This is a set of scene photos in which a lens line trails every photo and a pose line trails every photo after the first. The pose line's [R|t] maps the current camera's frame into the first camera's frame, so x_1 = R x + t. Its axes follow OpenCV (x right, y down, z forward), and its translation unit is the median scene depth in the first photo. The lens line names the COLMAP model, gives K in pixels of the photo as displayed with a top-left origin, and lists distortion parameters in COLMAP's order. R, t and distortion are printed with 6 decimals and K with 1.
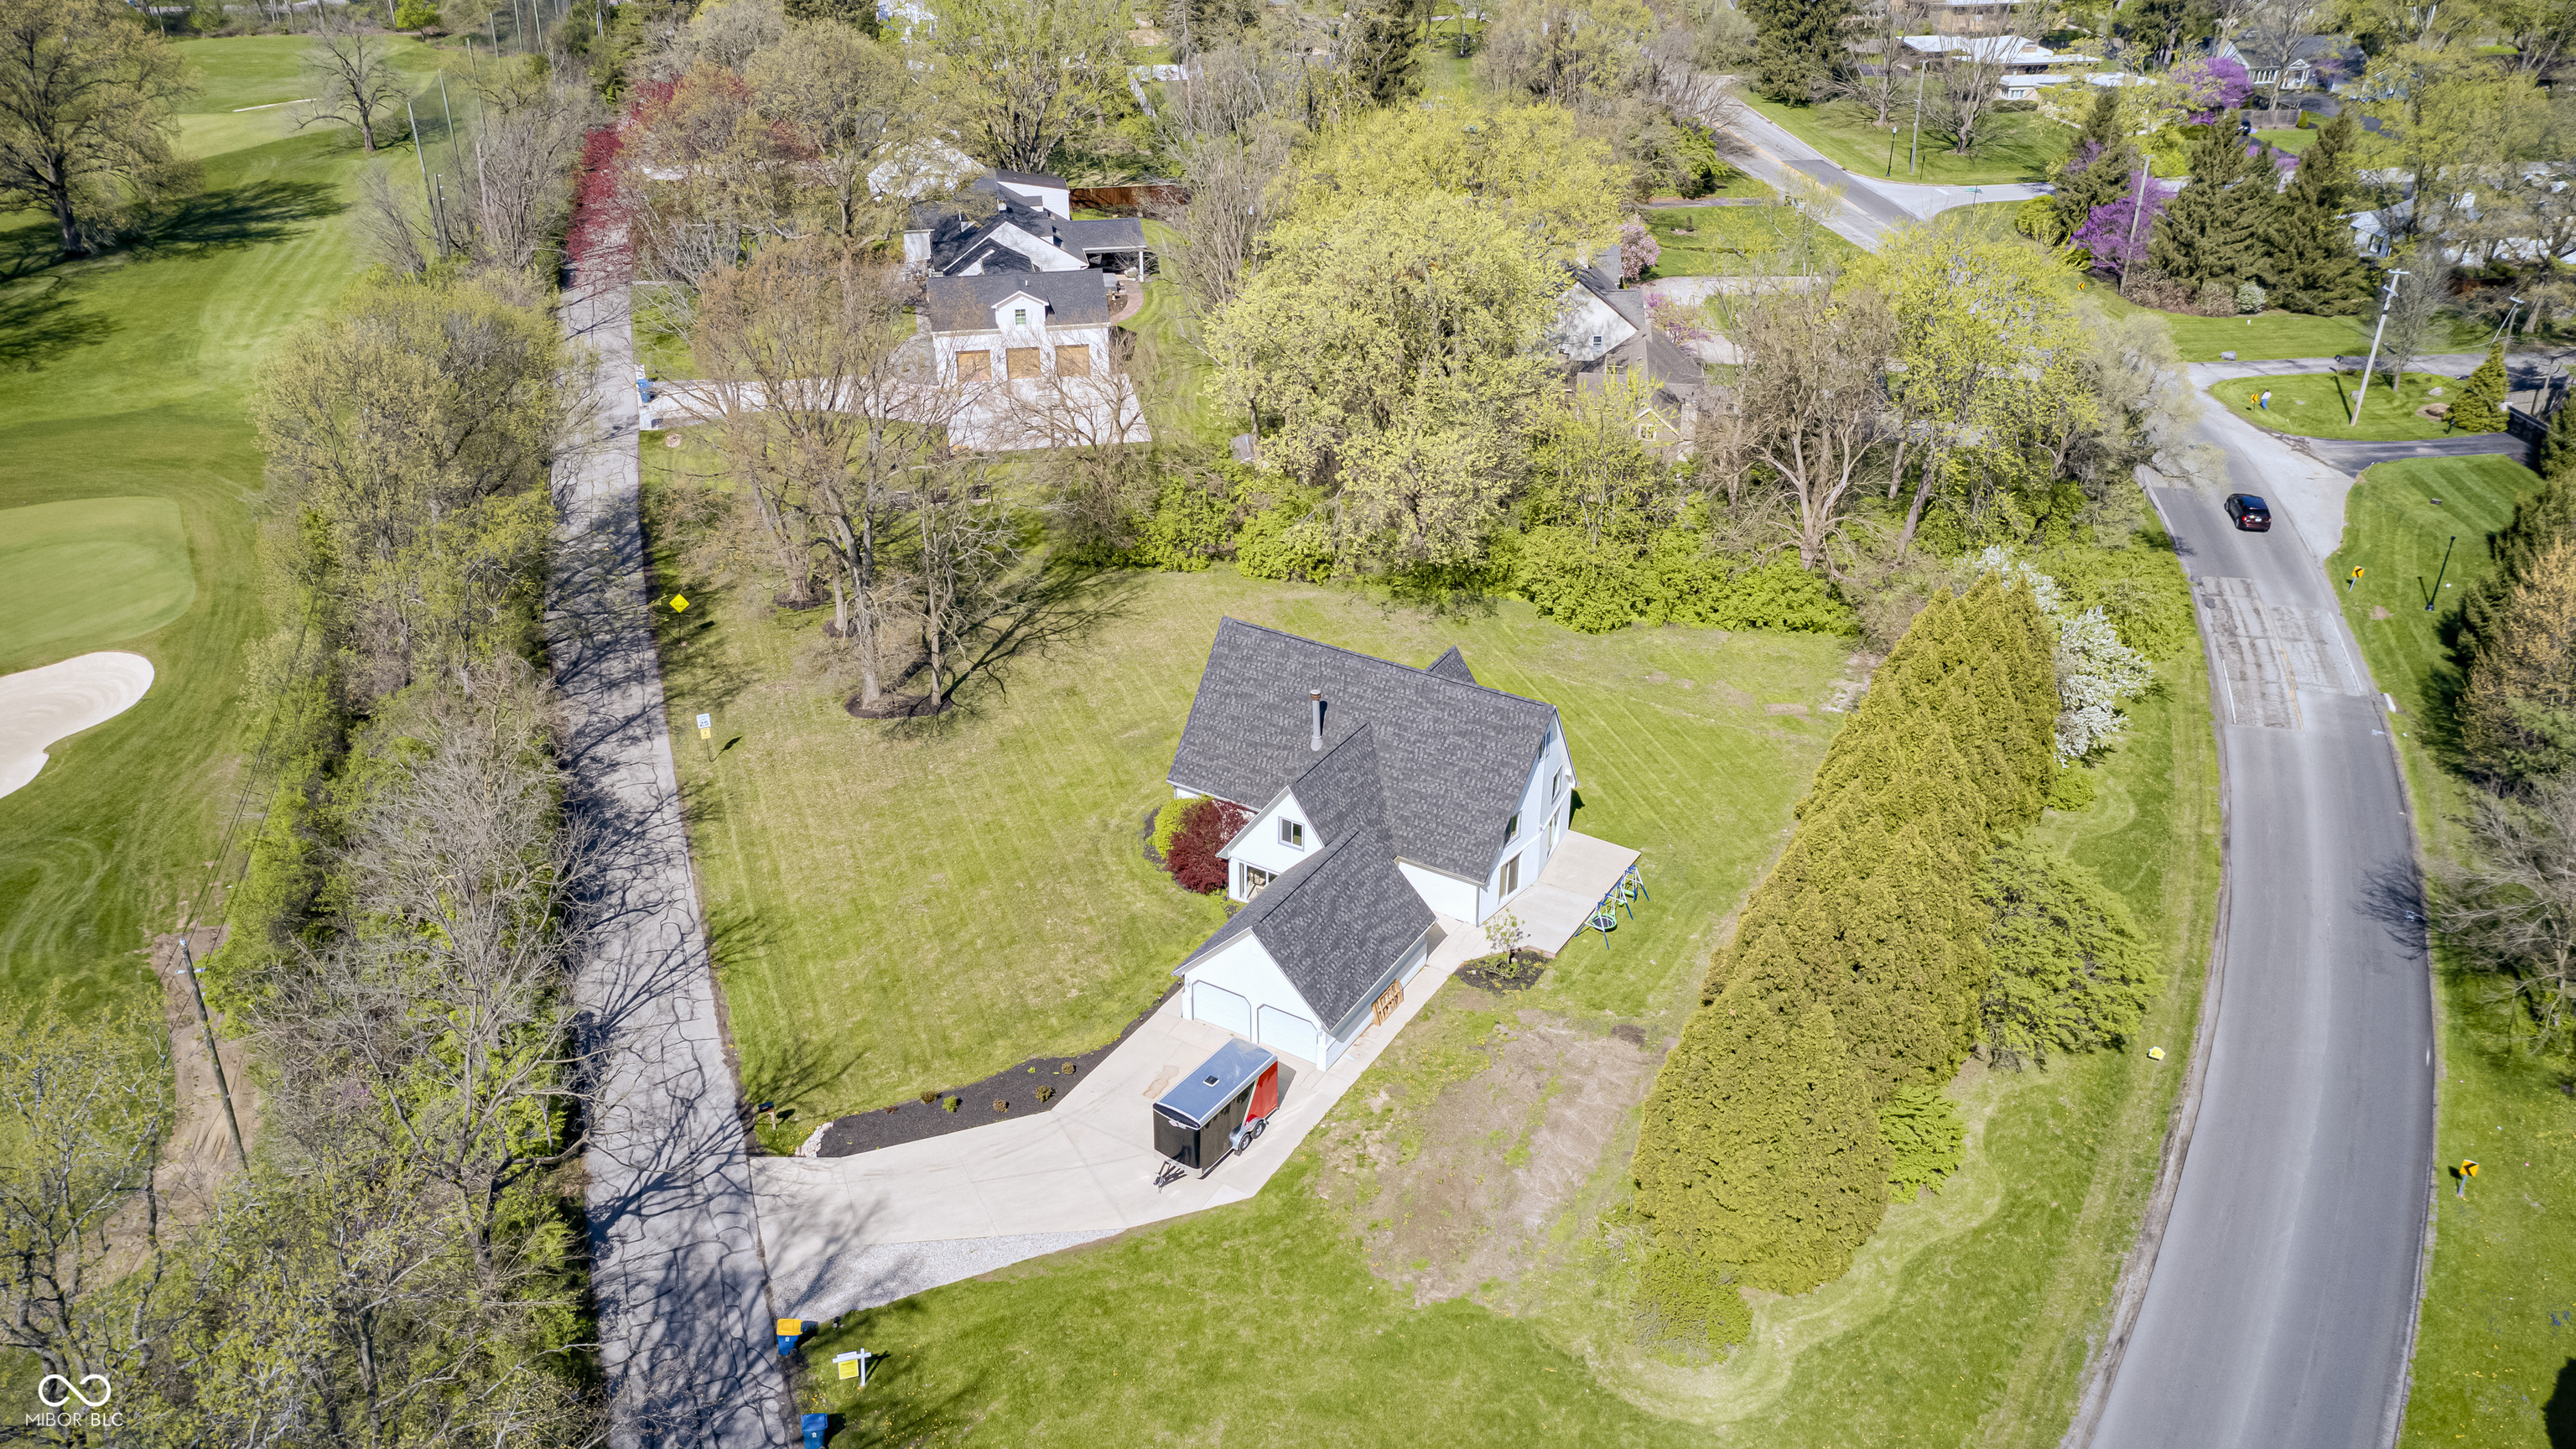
lens RADIAL K [[1957.0, 0, 1288.0], [0, 1957.0, 724.5], [0, 0, 1]] dist [-0.007681, -0.004603]
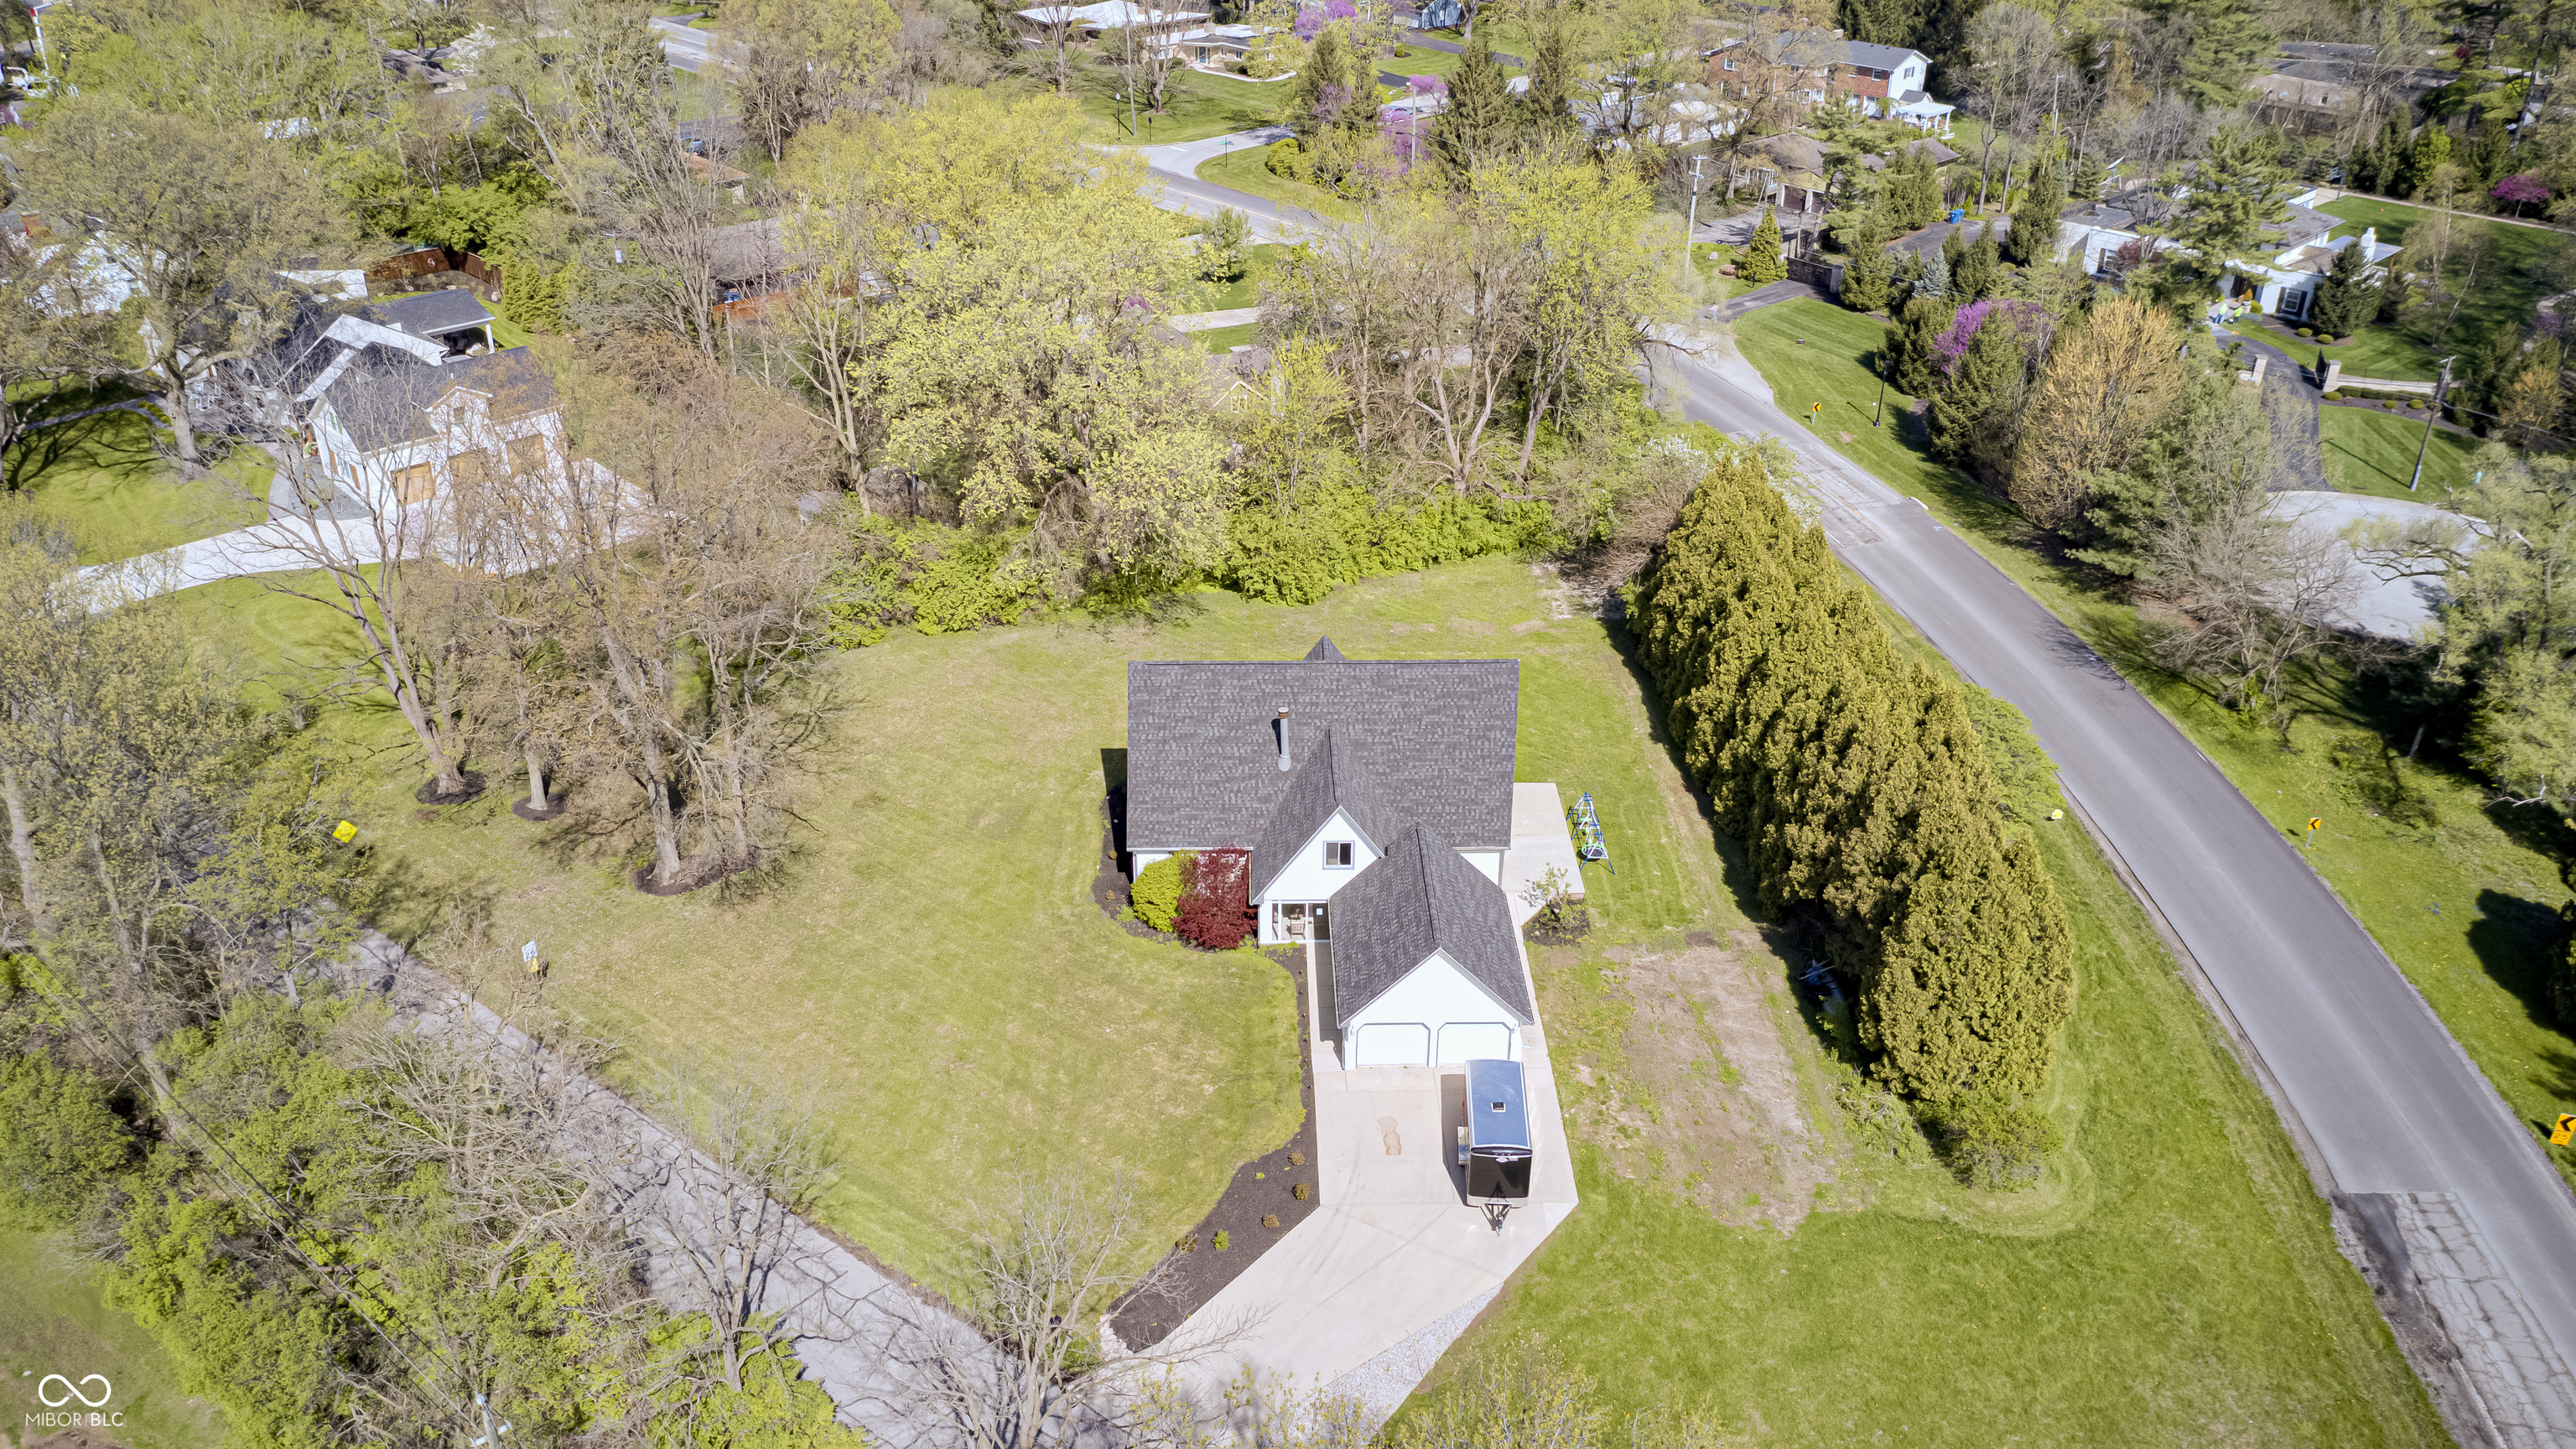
lens RADIAL K [[1957.0, 0, 1288.0], [0, 1957.0, 724.5], [0, 0, 1]] dist [-0.007681, -0.004603]
pose [[0.846110, -0.258047, 0.466379, -0.449141], [0.256598, 0.964128, 0.067928, -0.077044], [-0.467177, 0.062198, 0.881973, 0.162967]]
